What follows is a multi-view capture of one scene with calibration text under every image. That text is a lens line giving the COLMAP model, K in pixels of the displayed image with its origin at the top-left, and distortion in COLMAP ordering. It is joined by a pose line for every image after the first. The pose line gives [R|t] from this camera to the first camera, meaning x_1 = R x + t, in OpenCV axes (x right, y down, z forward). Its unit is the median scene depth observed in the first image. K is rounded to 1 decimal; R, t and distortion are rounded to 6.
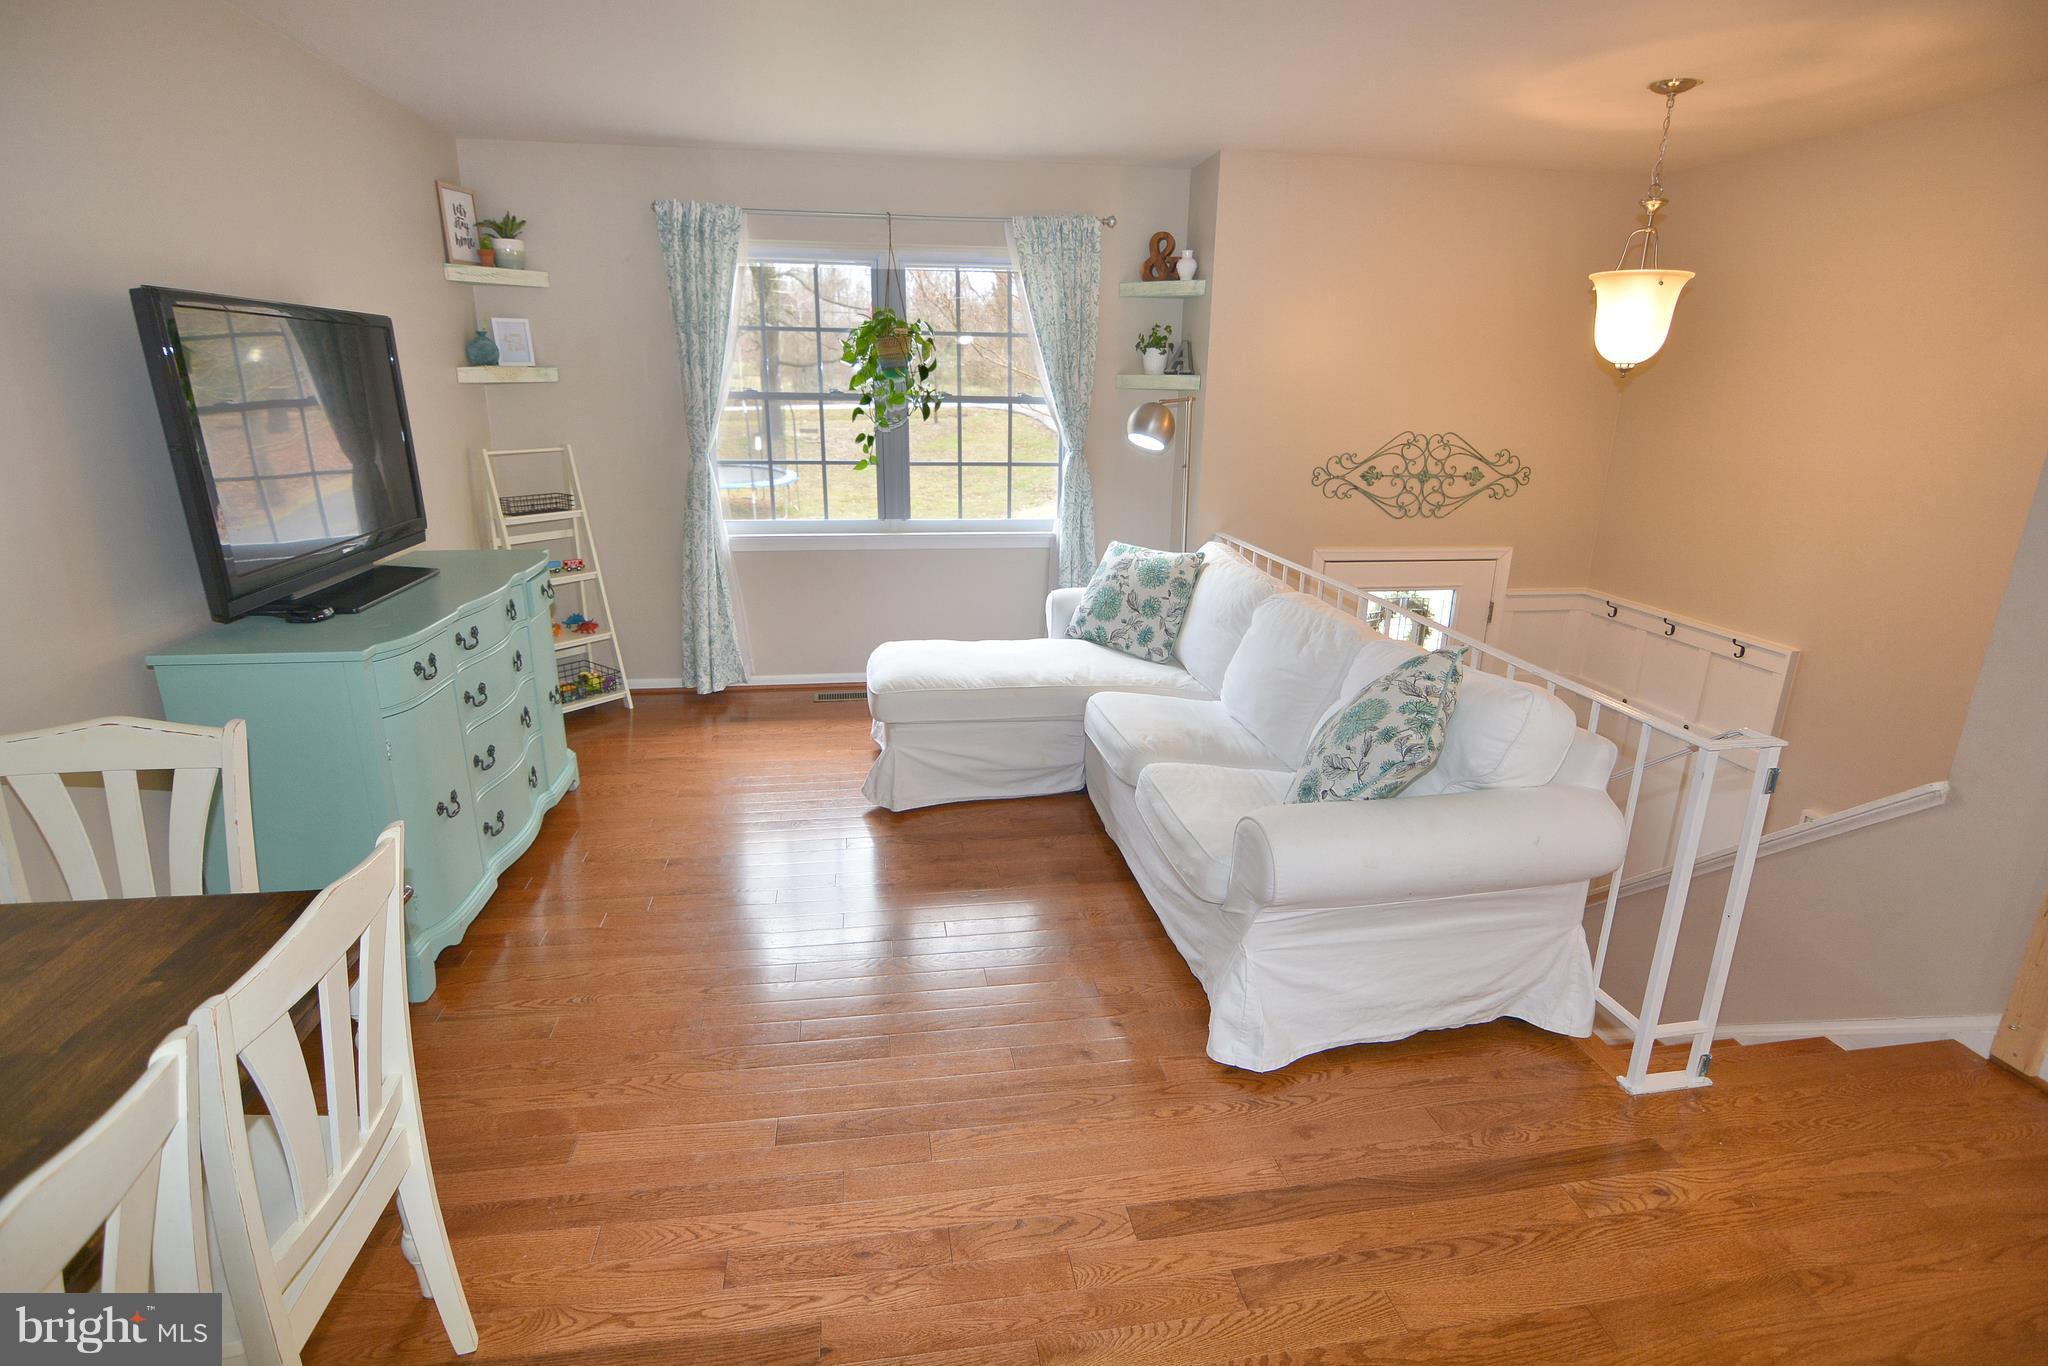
lens RADIAL K [[999.5, 0, 1013.7], [0, 999.5, 684.1], [0, 0, 1]] dist [-0.031741, 0.010584]
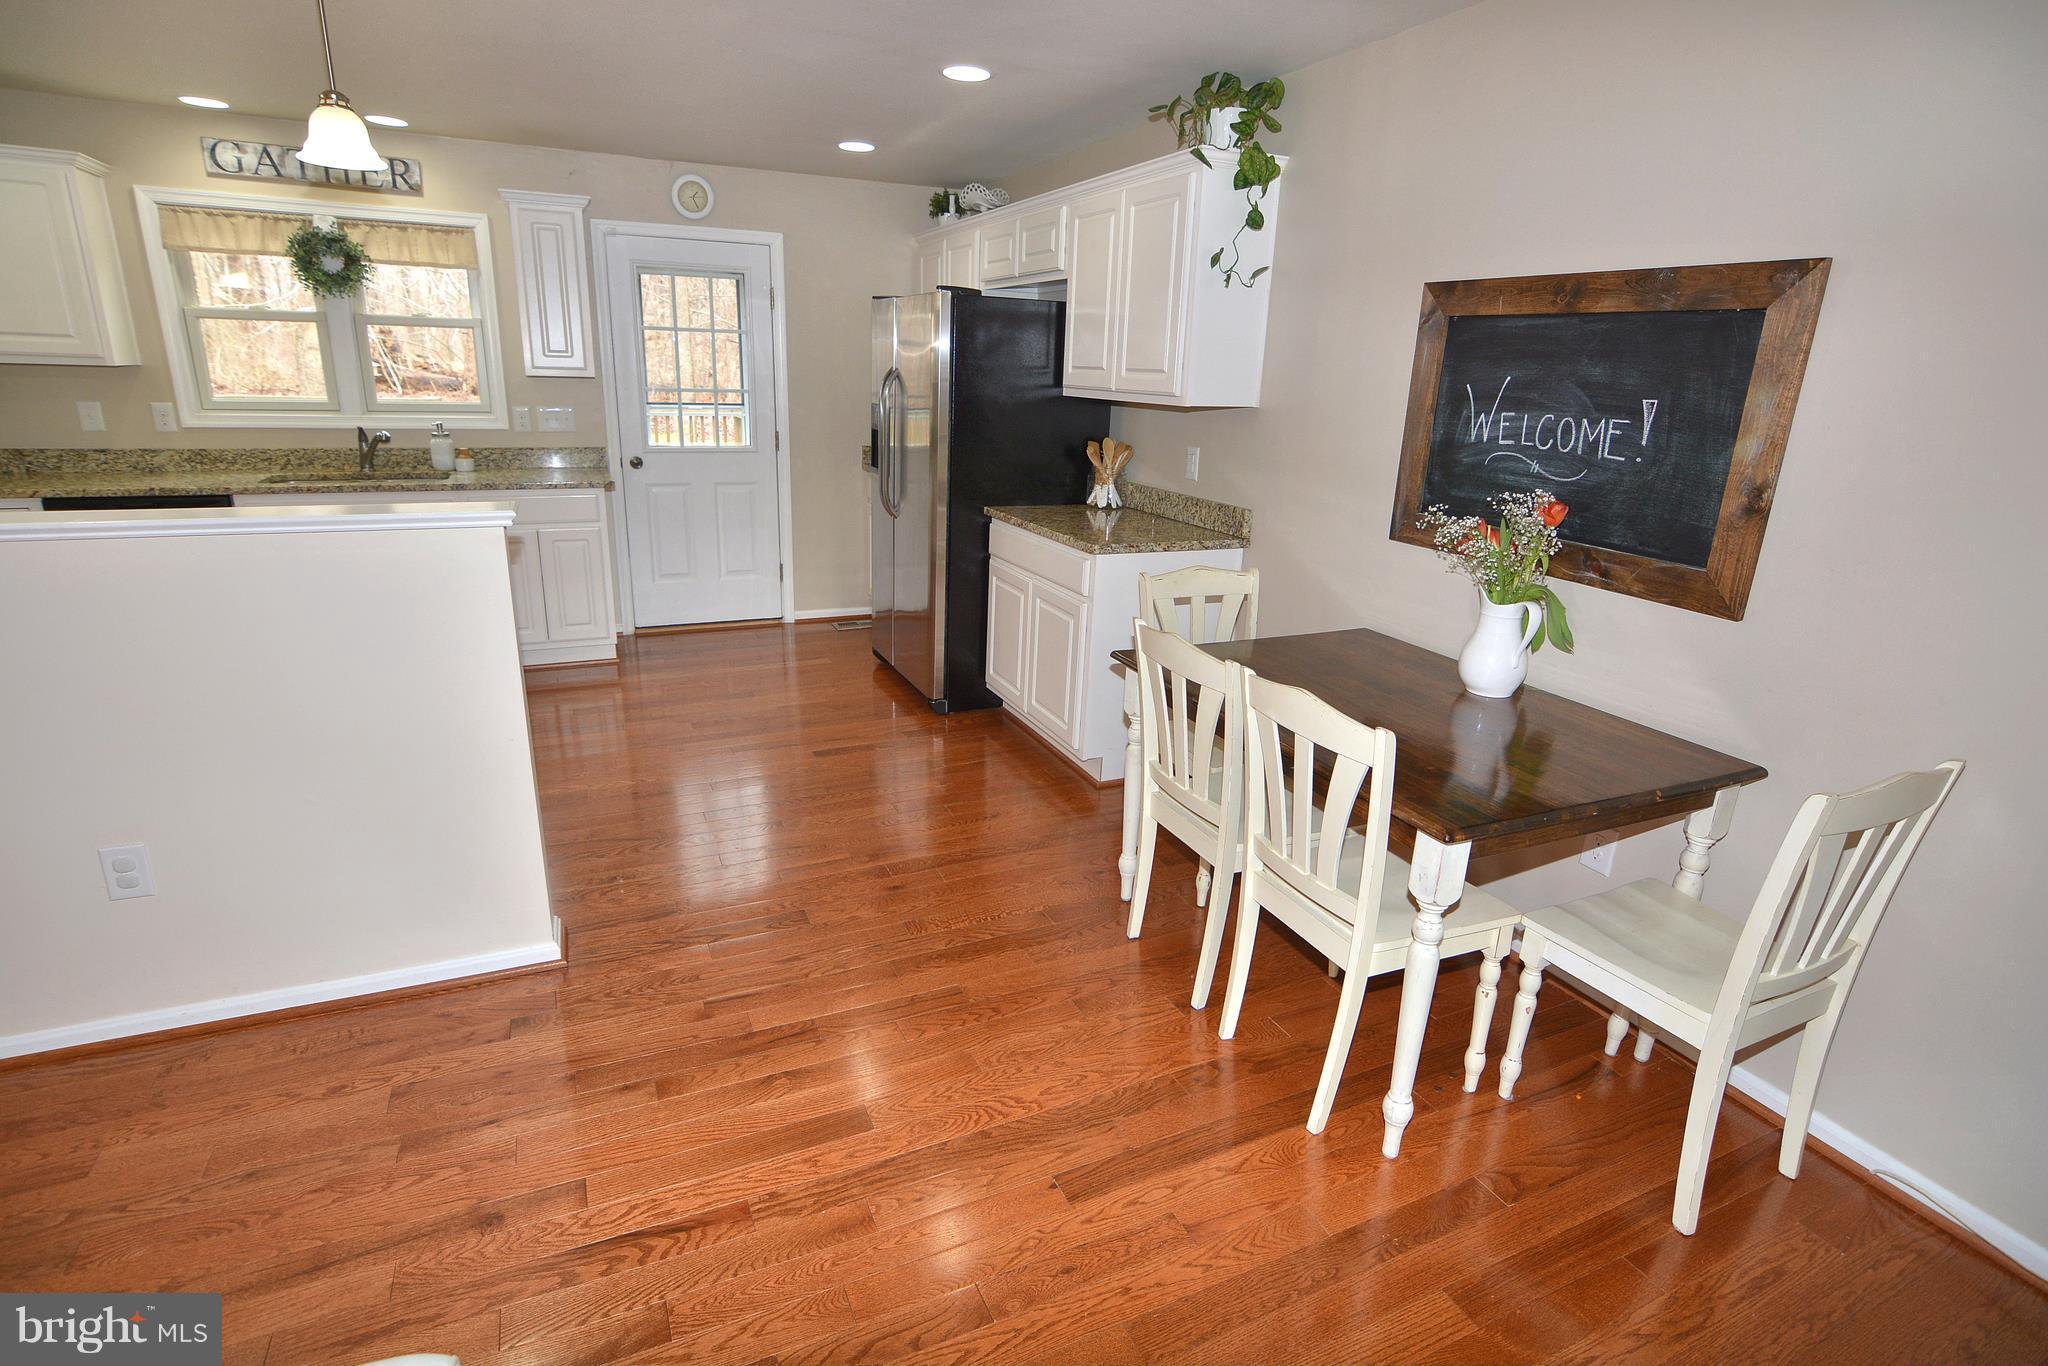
lens RADIAL K [[999.5, 0, 1018.7], [0, 999.5, 681.0], [0, 0, 1]] dist [-0.031741, 0.010584]
pose [[-0.961362, 0.034592, -0.273104, 0.054962], [-0.125601, 0.827678, 0.546967, -0.169161], [0.244963, 0.560136, -0.791354, 0.567387]]
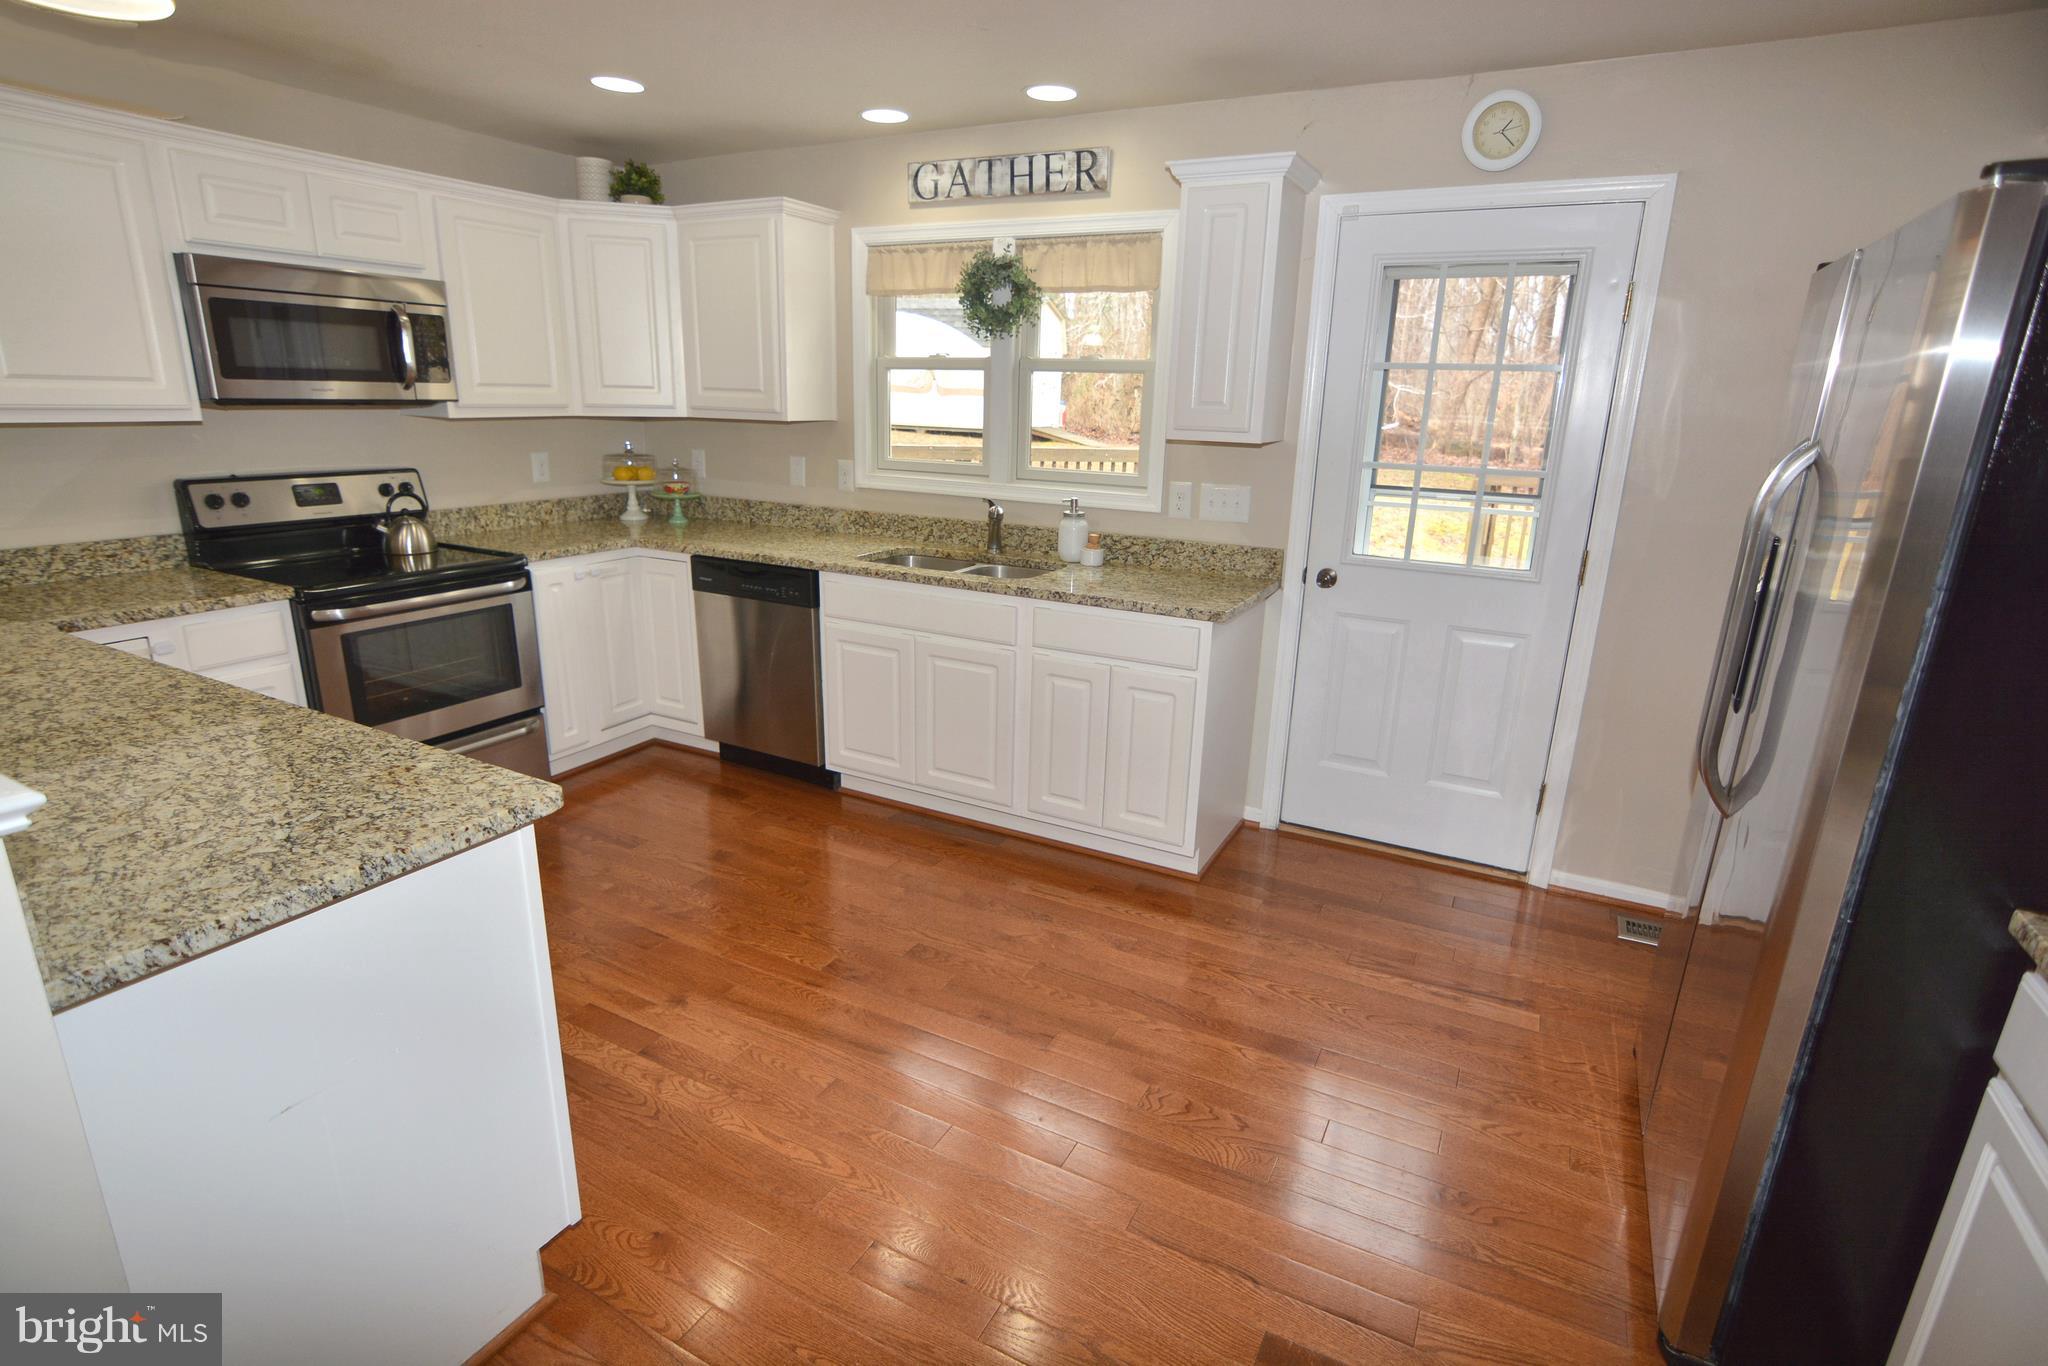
lens RADIAL K [[999.5, 0, 1018.8], [0, 999.5, 680.7], [0, 0, 1]] dist [-0.031741, 0.010584]
pose [[-0.797554, -0.199146, 0.569429, -0.095925], [0.138077, 0.858614, 0.493676, -0.015570], [-0.587234, 0.472358, -0.657294, 0.039826]]
